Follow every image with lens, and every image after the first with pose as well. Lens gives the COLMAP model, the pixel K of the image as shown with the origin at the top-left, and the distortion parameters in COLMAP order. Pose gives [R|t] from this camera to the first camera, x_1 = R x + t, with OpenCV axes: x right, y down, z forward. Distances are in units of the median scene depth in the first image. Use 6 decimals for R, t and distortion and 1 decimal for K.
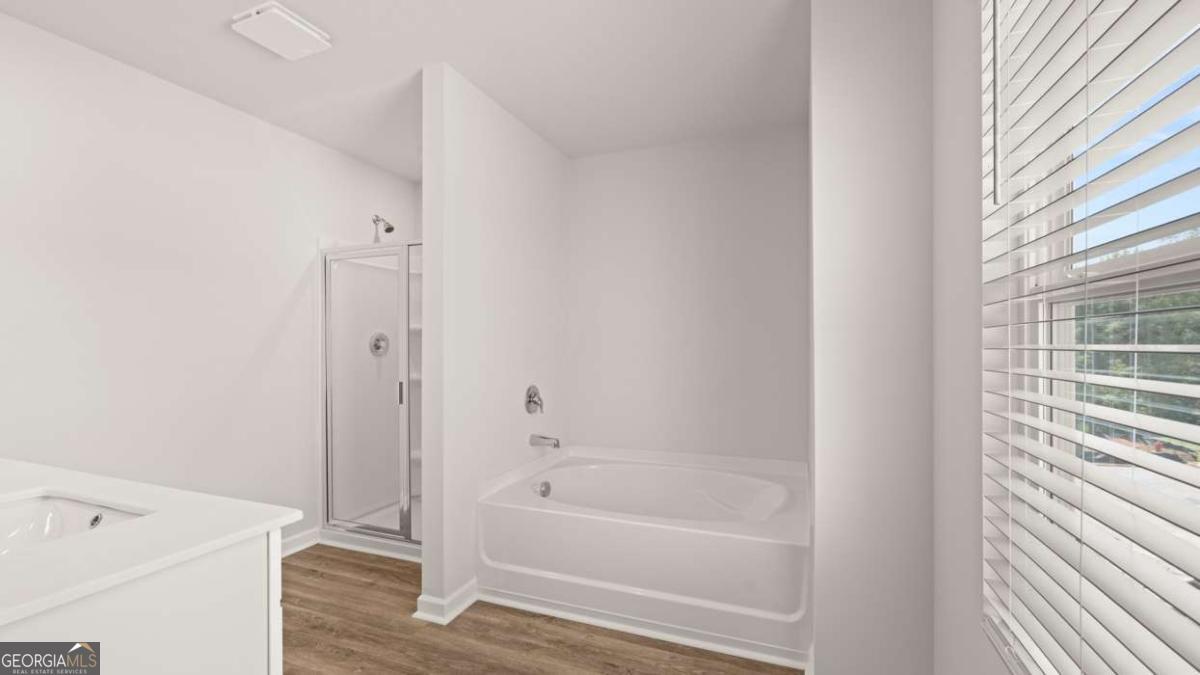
lens RADIAL K [[507.3, 0, 597.8], [0, 507.3, 336.1], [0, 0, 1]] dist [0.004916, 0.002434]
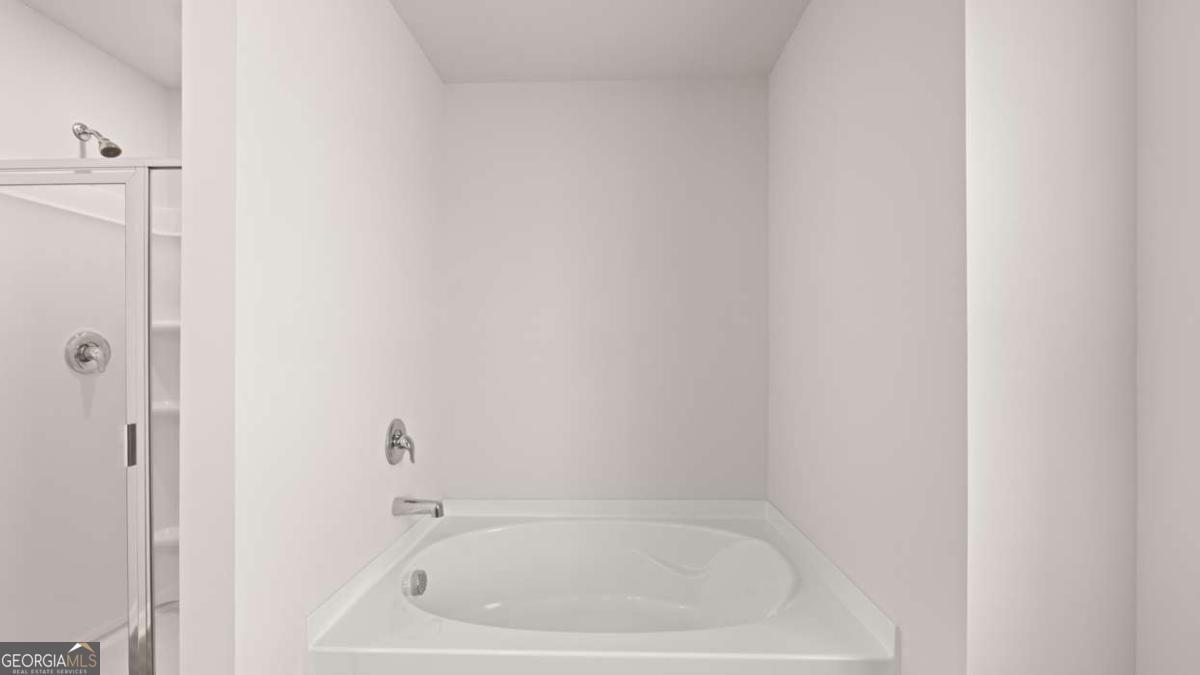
lens RADIAL K [[507.3, 0, 598.5], [0, 507.3, 340.2], [0, 0, 1]] dist [0.004916, 0.002434]
pose [[0.937647, 0.006528, 0.347528, -0.104763], [-0.006177, 0.999979, -0.002116, -0.000402], [-0.347534, -0.000162, 0.937667, 0.298600]]
